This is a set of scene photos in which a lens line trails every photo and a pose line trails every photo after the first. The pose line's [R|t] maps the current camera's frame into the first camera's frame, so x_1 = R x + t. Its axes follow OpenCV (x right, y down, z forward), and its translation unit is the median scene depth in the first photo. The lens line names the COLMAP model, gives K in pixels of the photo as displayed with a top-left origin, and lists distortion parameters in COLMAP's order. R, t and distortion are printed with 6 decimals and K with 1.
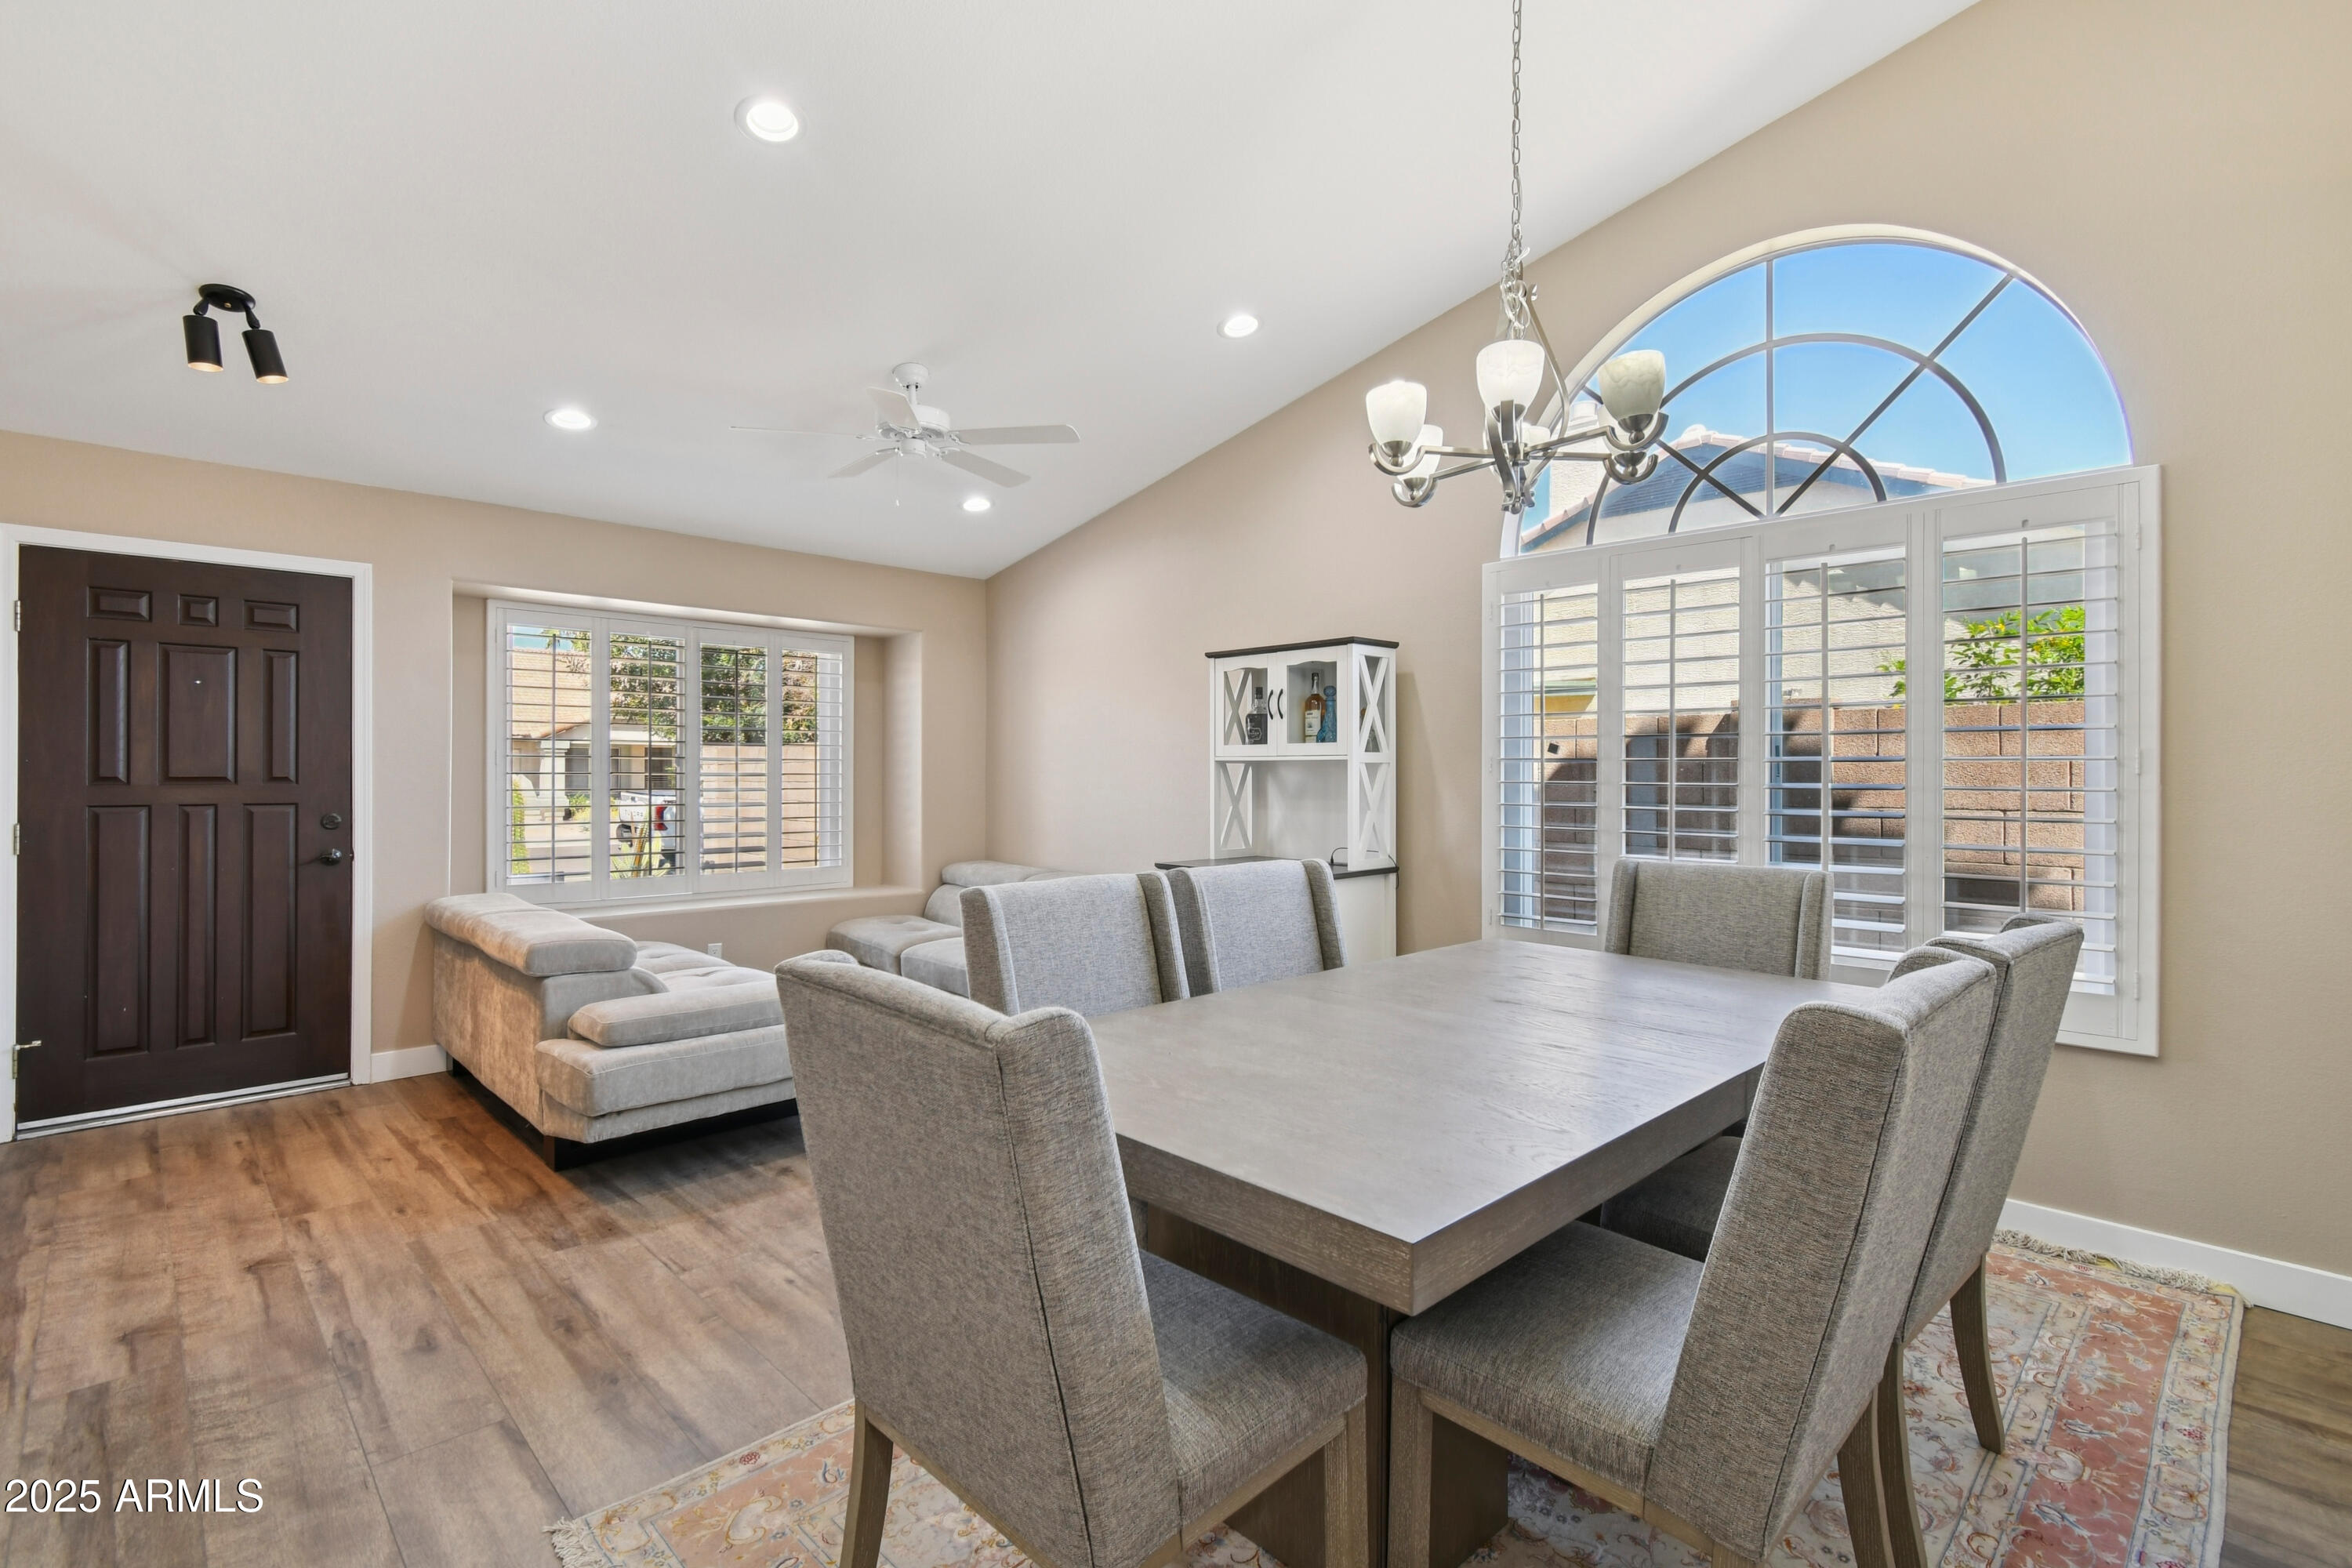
lens RADIAL K [[1089.1, 0, 1179.1], [0, 1089.1, 768.8], [0, 0, 1]] dist [0.001241, 0.000257]
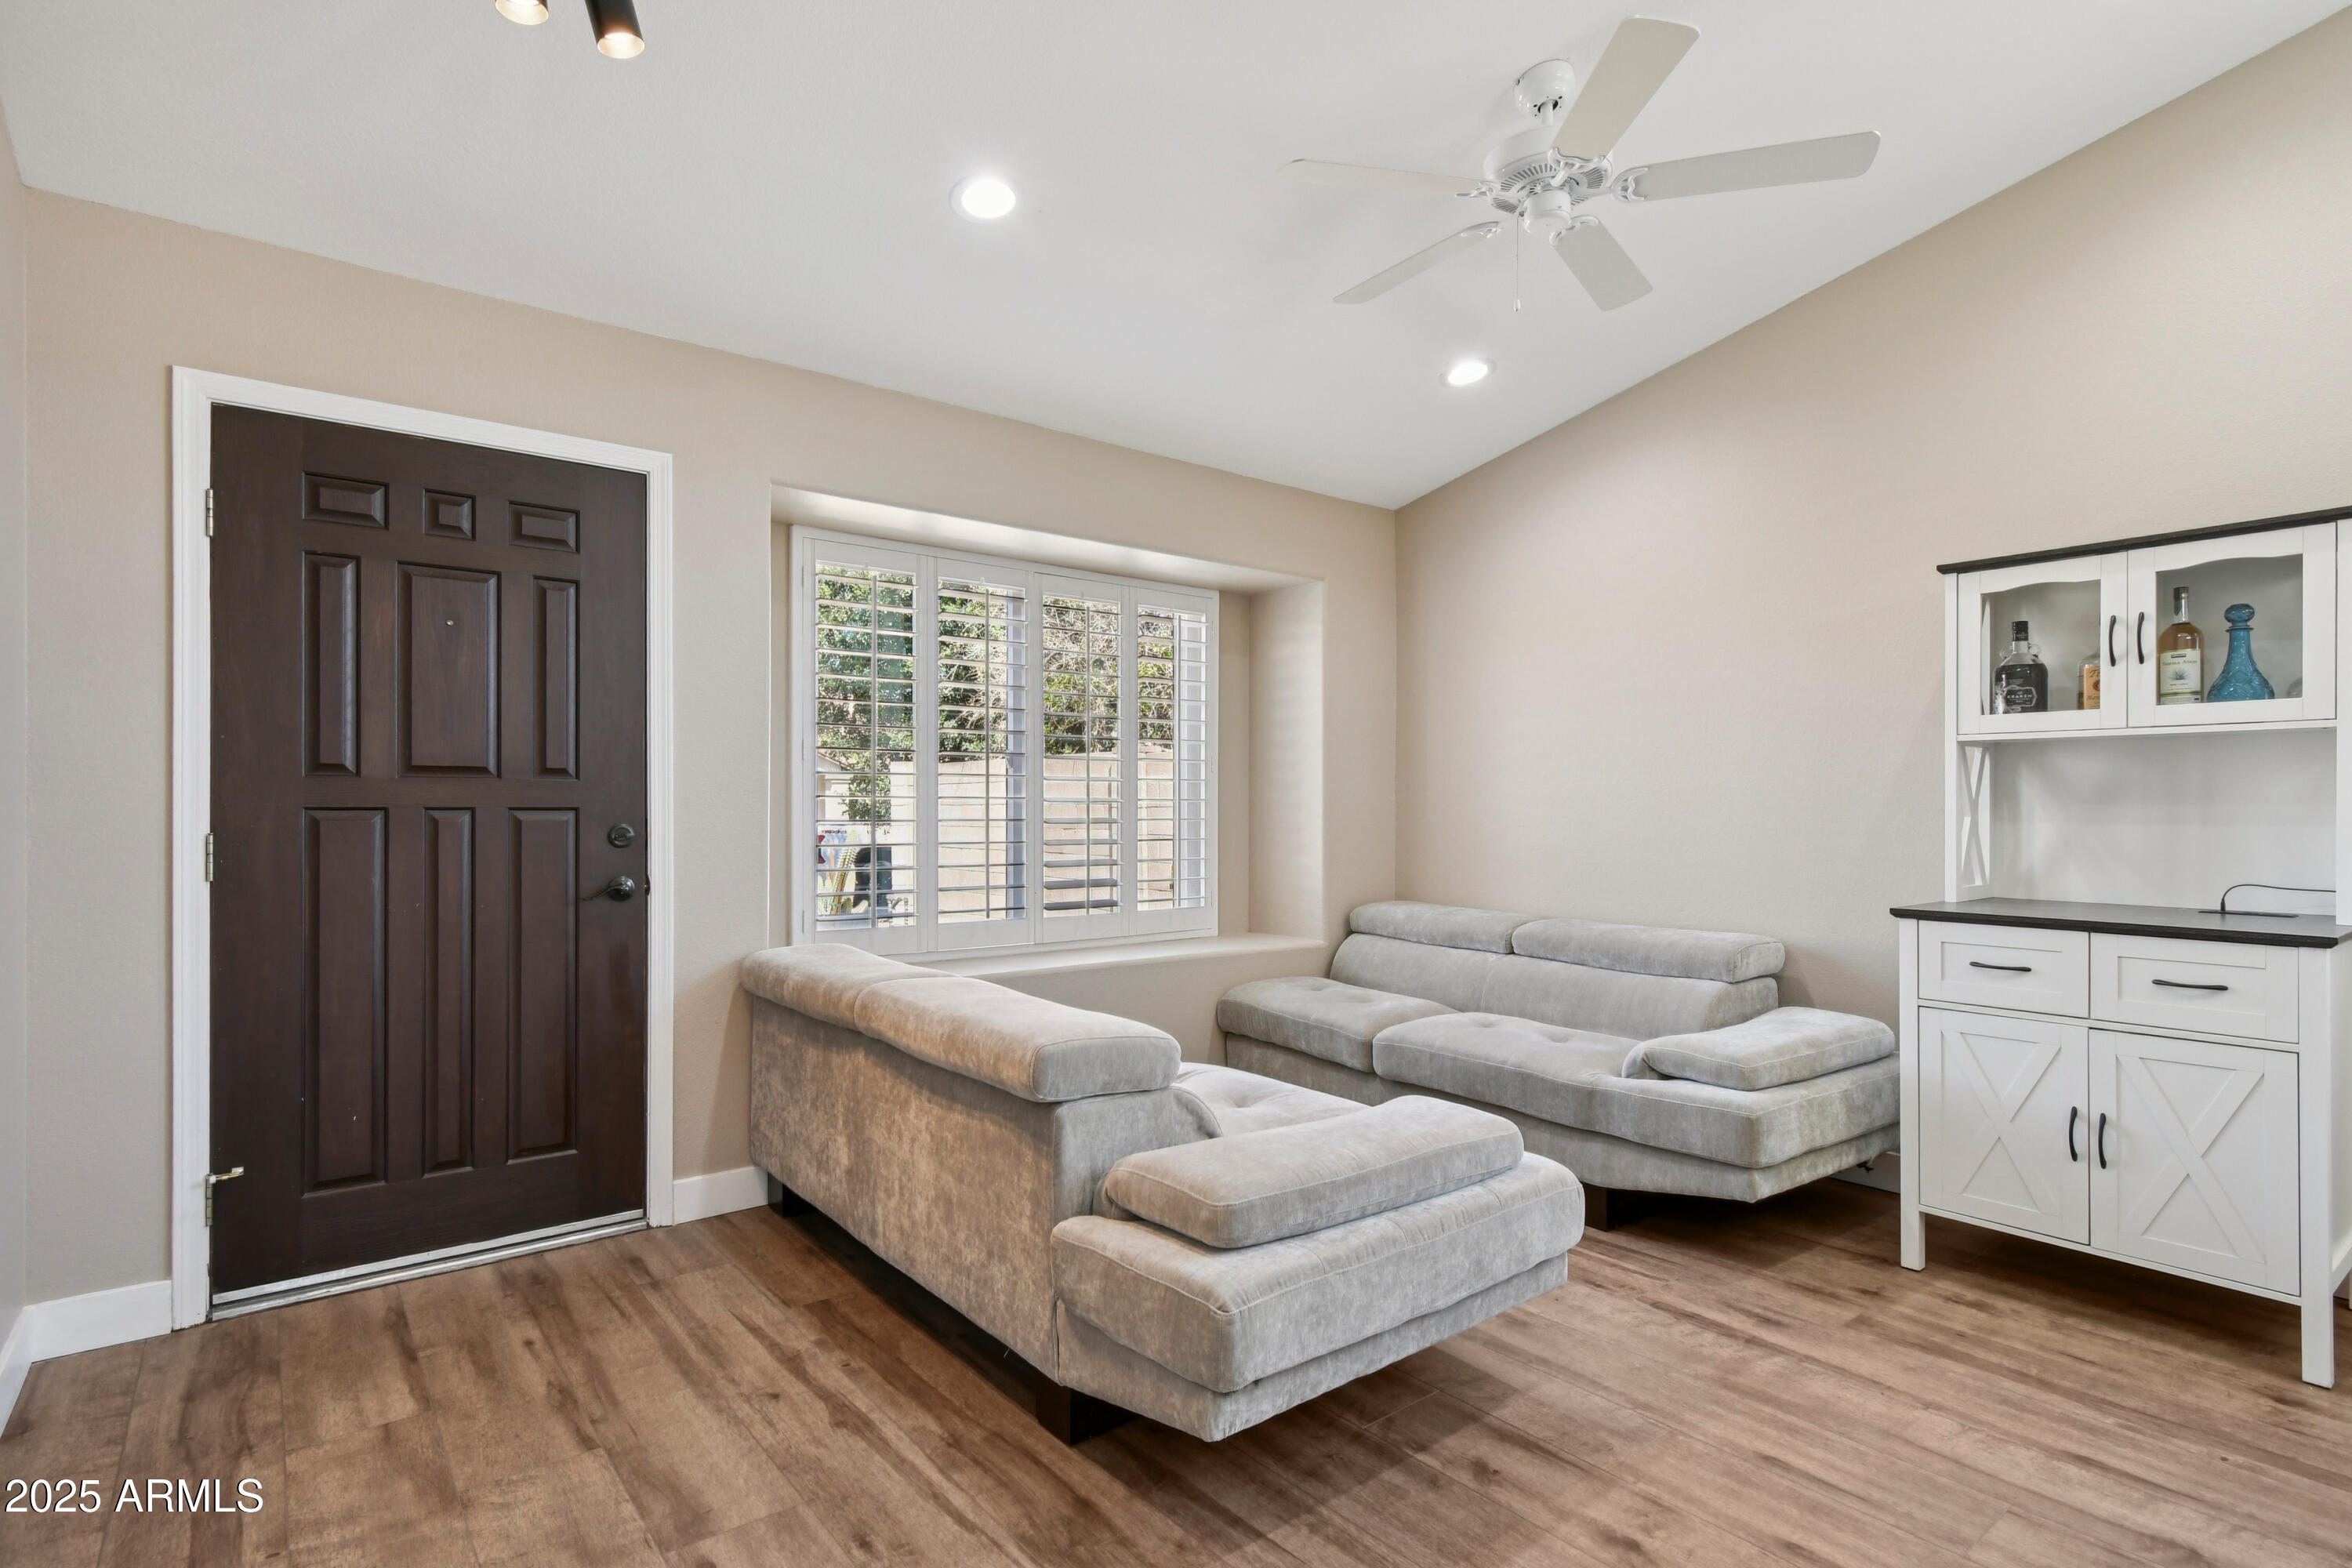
lens RADIAL K [[1171.3, 0, 1159.7], [0, 1171.3, 806.4], [0, 0, 1]] dist [0.002336, -0.001289]
pose [[0.993122, -0.001112, -0.117080, -0.400973], [0.001539, 0.999992, 0.003556, 0.031074], [0.117075, -0.003712, 0.993116, 0.354790]]
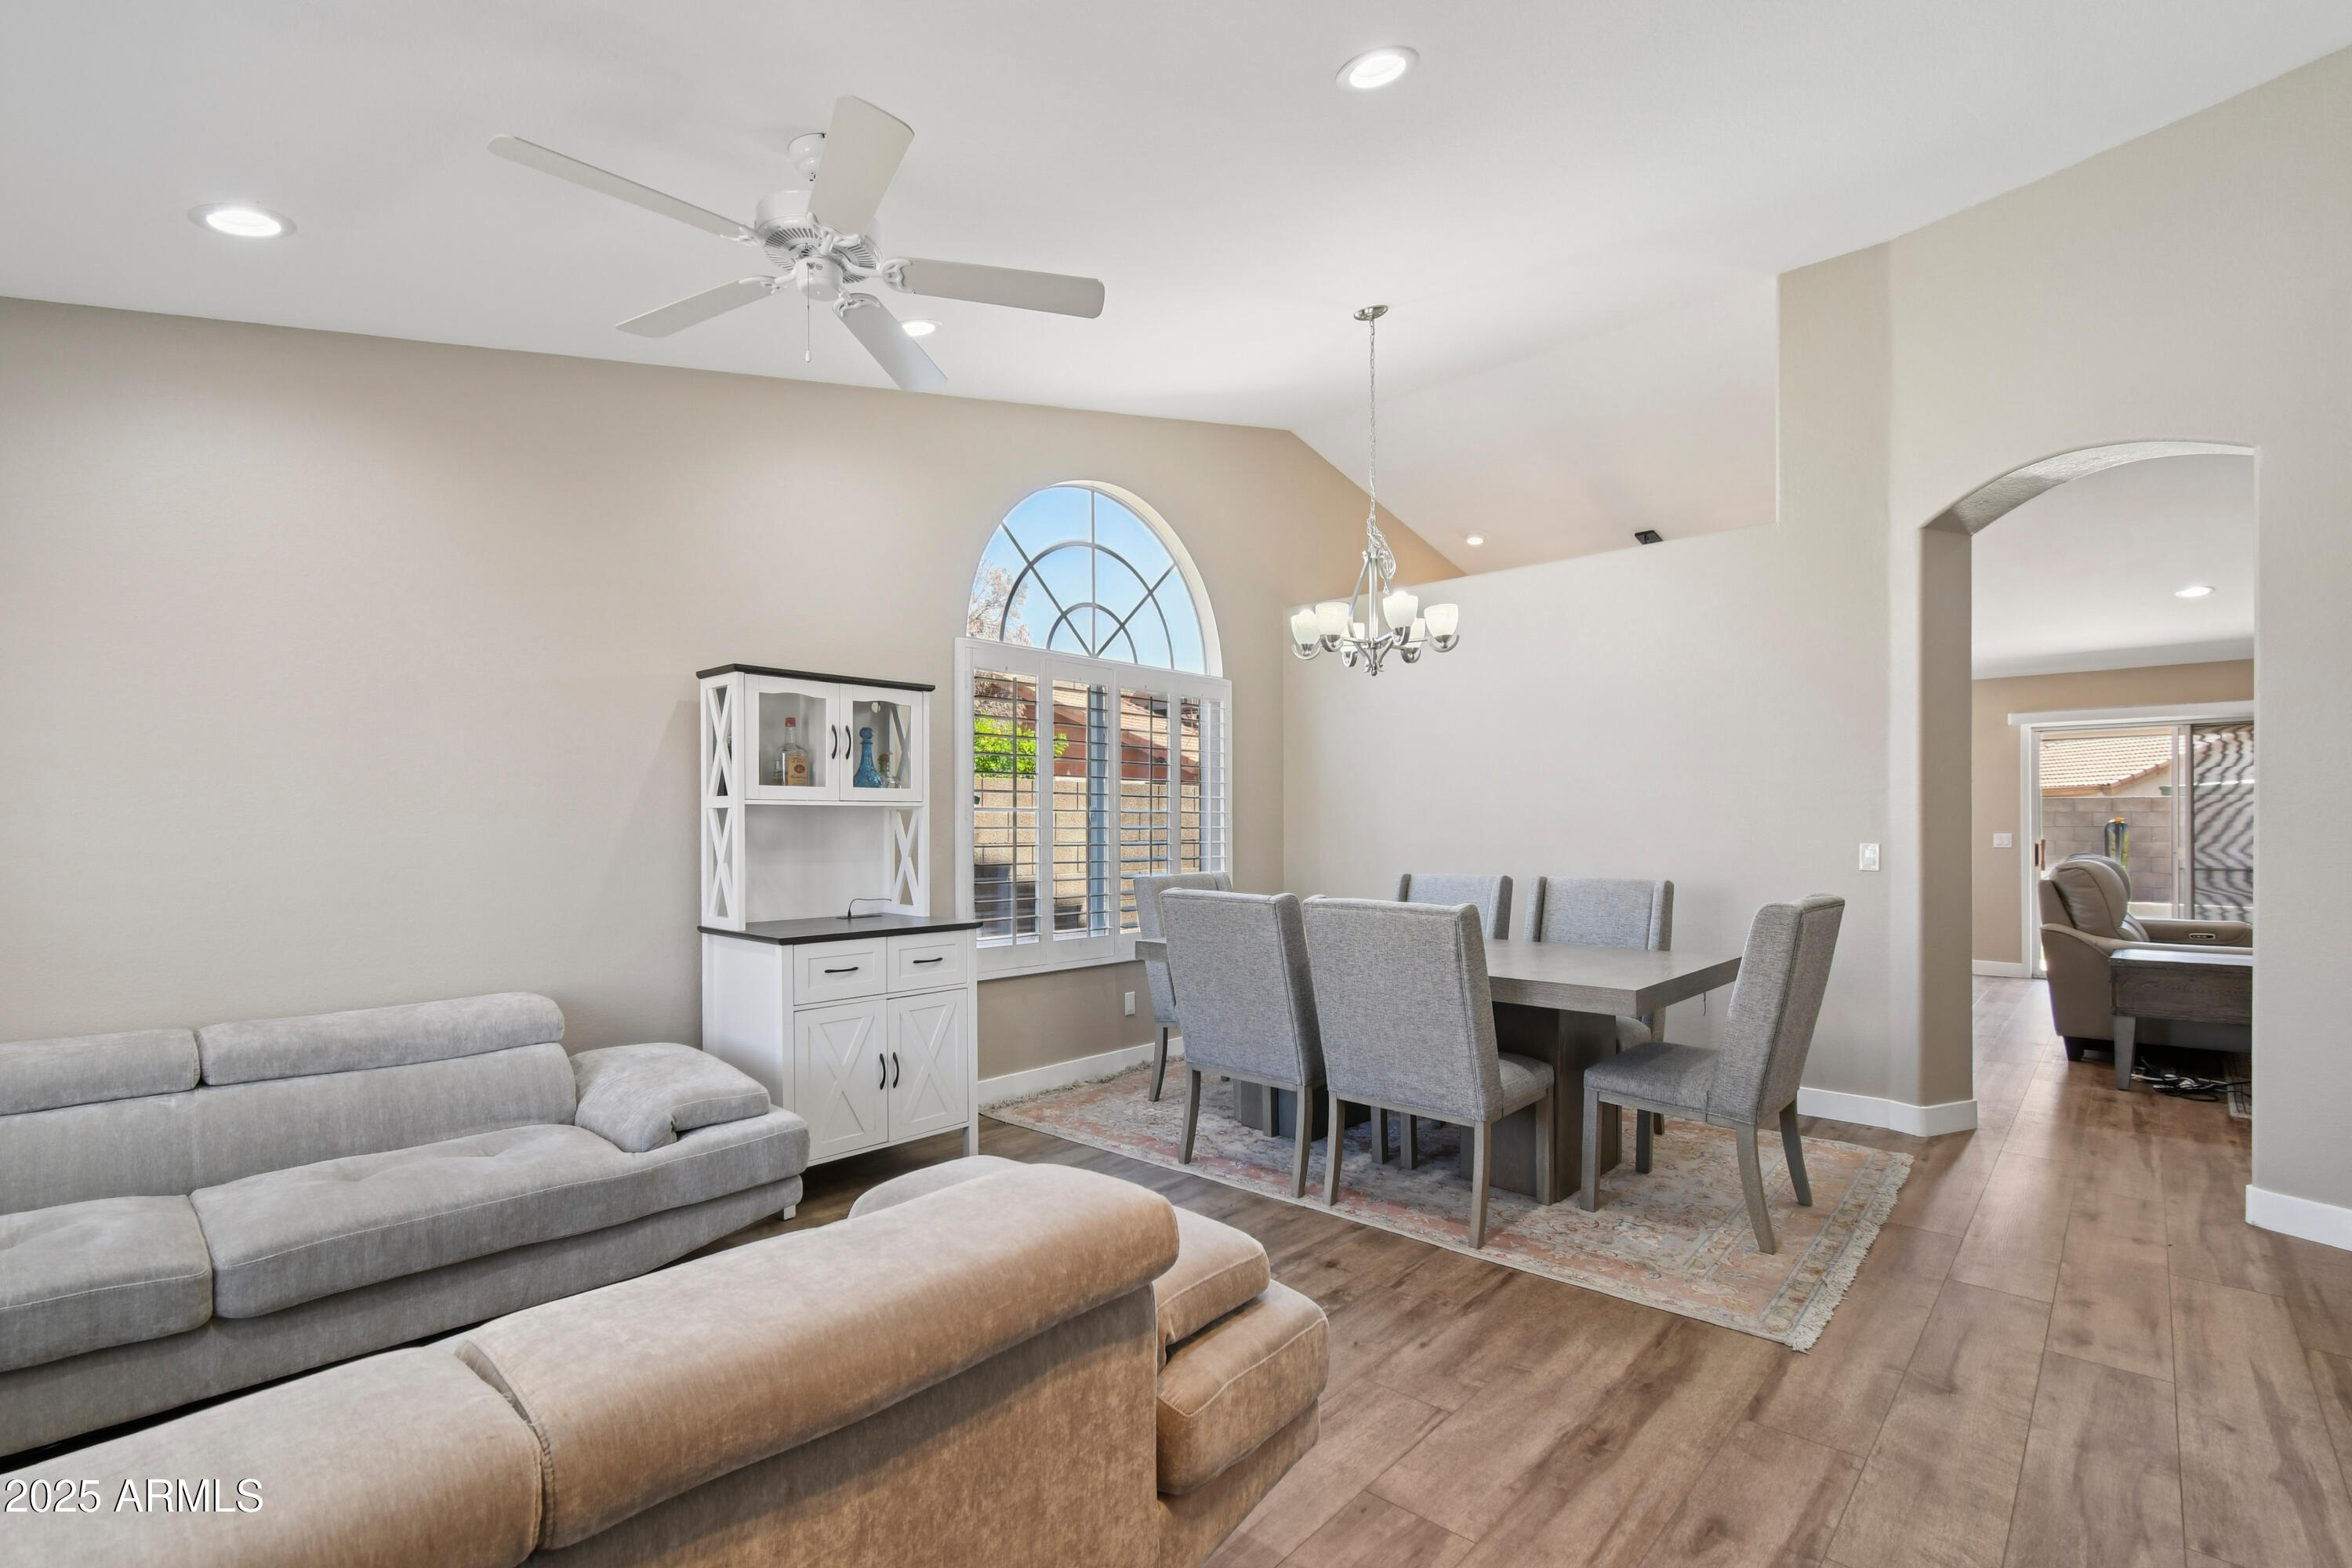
lens RADIAL K [[1052.1, 0, 1173.3], [0, 1052.1, 824.3], [0, 0, 1]] dist [0.000577, 0.000050]
pose [[-0.053216, -0.001649, 0.998582, -0.881255], [0.000159, 0.999999, 0.001660, 0.006823], [-0.998583, 0.000247, -0.053215, 0.880433]]
